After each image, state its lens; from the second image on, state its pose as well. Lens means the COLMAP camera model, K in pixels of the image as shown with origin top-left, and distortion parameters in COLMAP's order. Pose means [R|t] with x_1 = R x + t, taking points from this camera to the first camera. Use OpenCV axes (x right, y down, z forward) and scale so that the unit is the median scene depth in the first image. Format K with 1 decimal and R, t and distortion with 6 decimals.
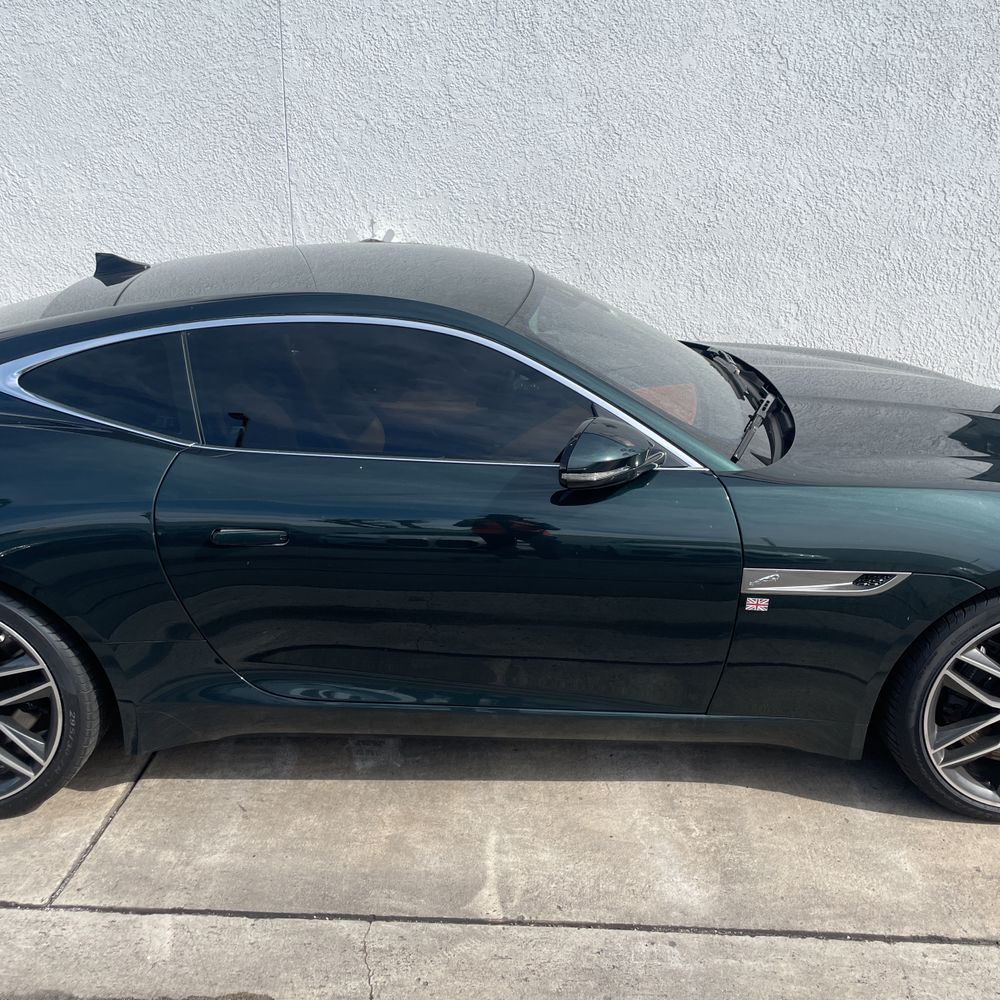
lens RADIAL K [[1021.2, 0, 501.9], [0, 1021.2, 484.8], [0, 0, 1]] dist [0.076959, -0.104016]
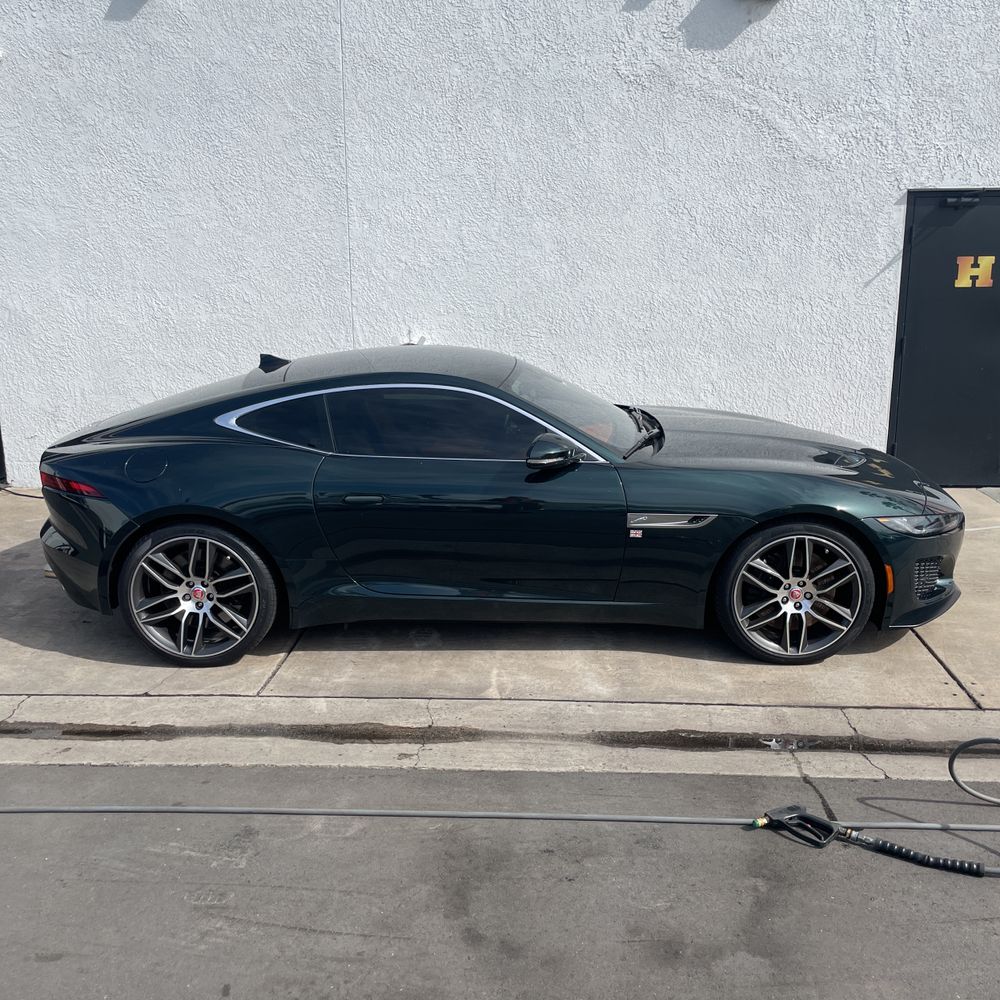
lens RADIAL K [[1021.2, 0, 501.9], [0, 1021.2, 484.8], [0, 0, 1]] dist [0.076959, -0.104016]
pose [[0.999820, -0.015564, -0.010826, 0.013874], [0.014450, 0.995252, -0.096254, 0.097494], [0.012273, 0.096080, 0.995298, -0.404608]]
